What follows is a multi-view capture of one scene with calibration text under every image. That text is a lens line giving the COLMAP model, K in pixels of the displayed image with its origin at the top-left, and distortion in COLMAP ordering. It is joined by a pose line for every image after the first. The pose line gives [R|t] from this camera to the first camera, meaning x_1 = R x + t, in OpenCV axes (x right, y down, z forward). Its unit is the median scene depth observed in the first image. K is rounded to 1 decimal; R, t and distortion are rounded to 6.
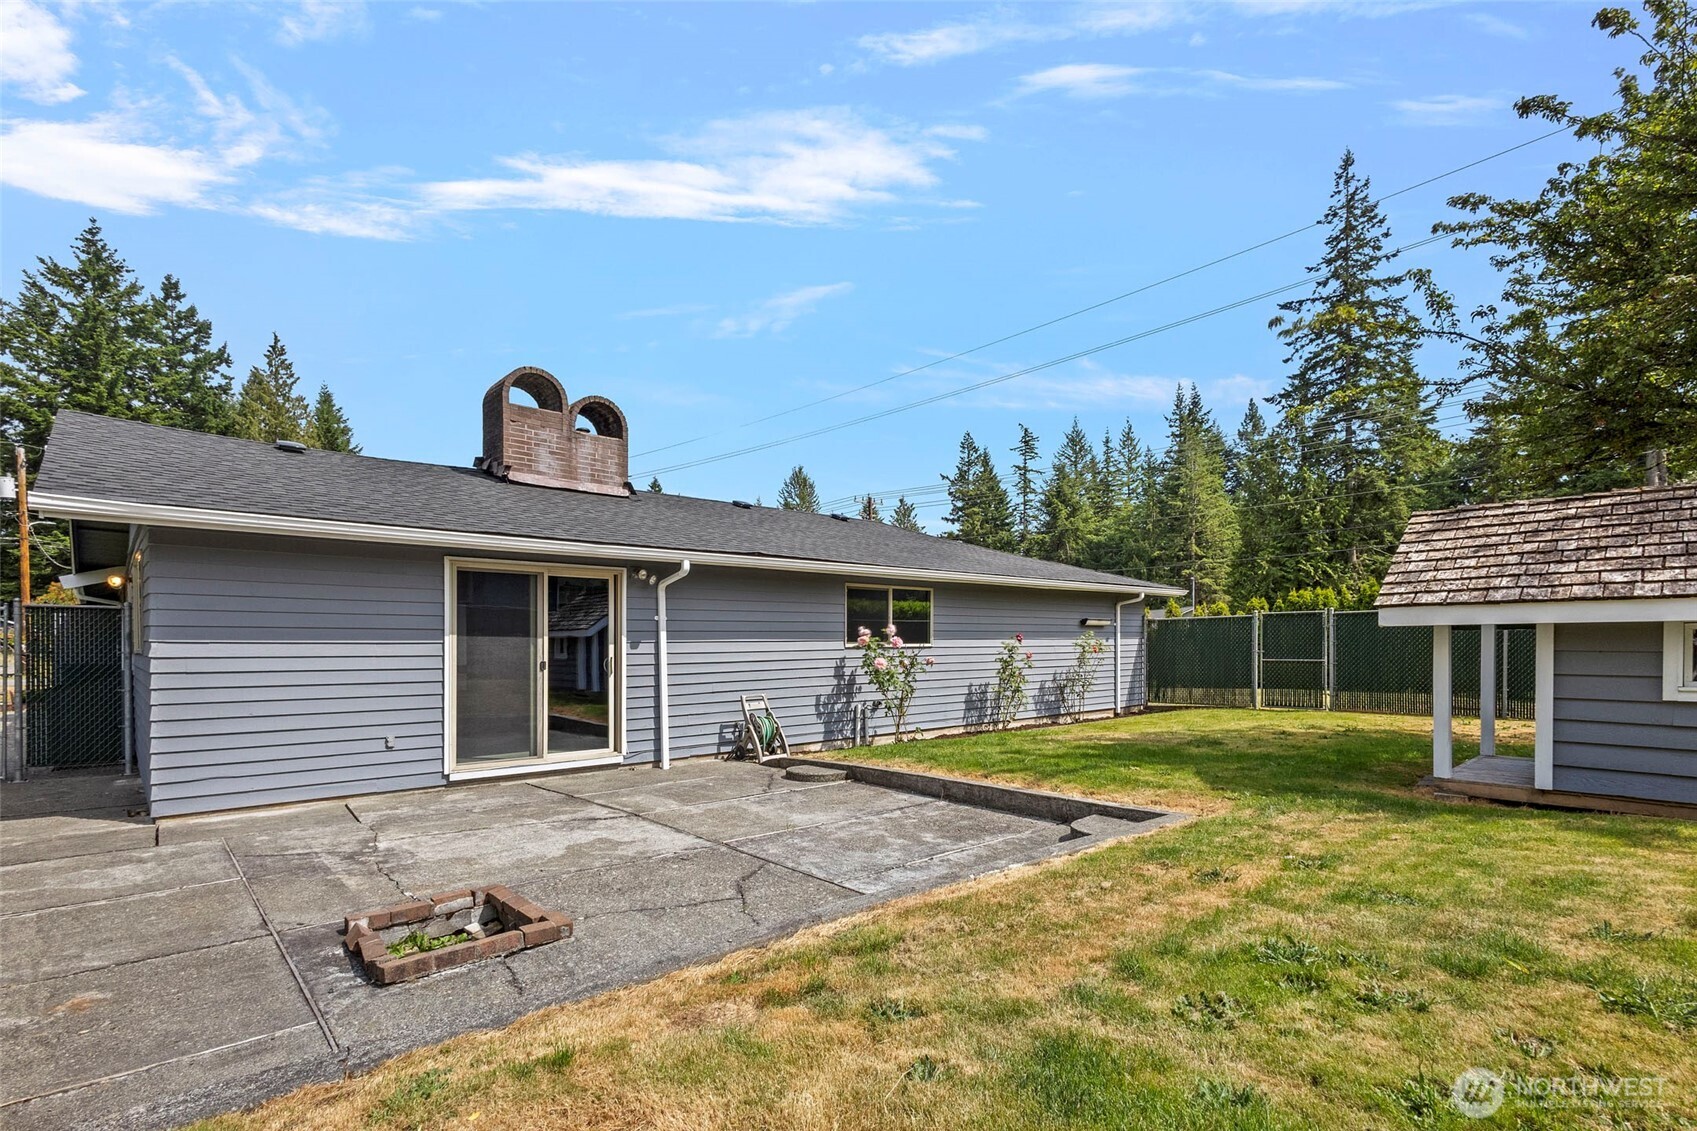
lens RADIAL K [[800.4, 0, 848.5], [0, 800.4, 561.5], [0, 0, 1]] dist [0.003312, -0.000823]
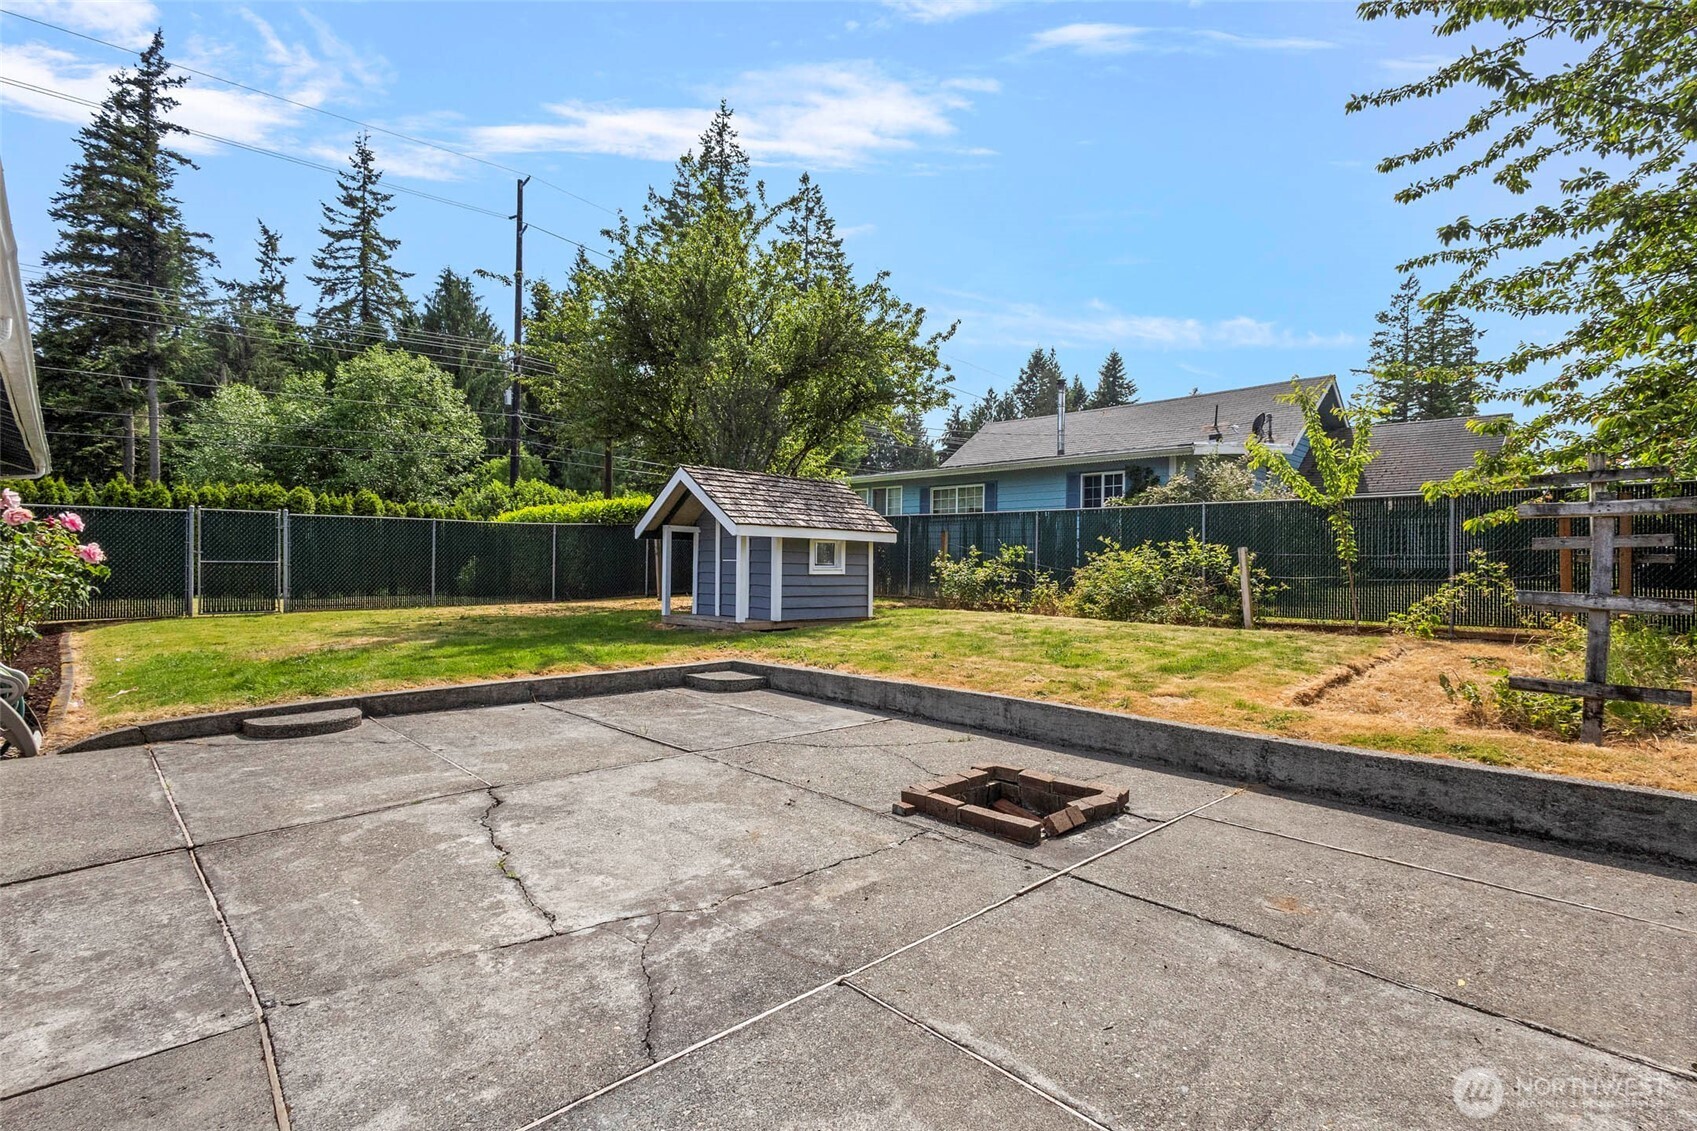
lens RADIAL K [[800.4, 0, 838.9], [0, 800.4, 556.1], [0, 0, 1]] dist [0.003312, -0.000823]
pose [[-0.025987, 0.012198, 0.999588, -1.027074], [-0.111992, 0.993595, -0.015036, 0.130836], [-0.993369, -0.112337, -0.024455, 0.871179]]
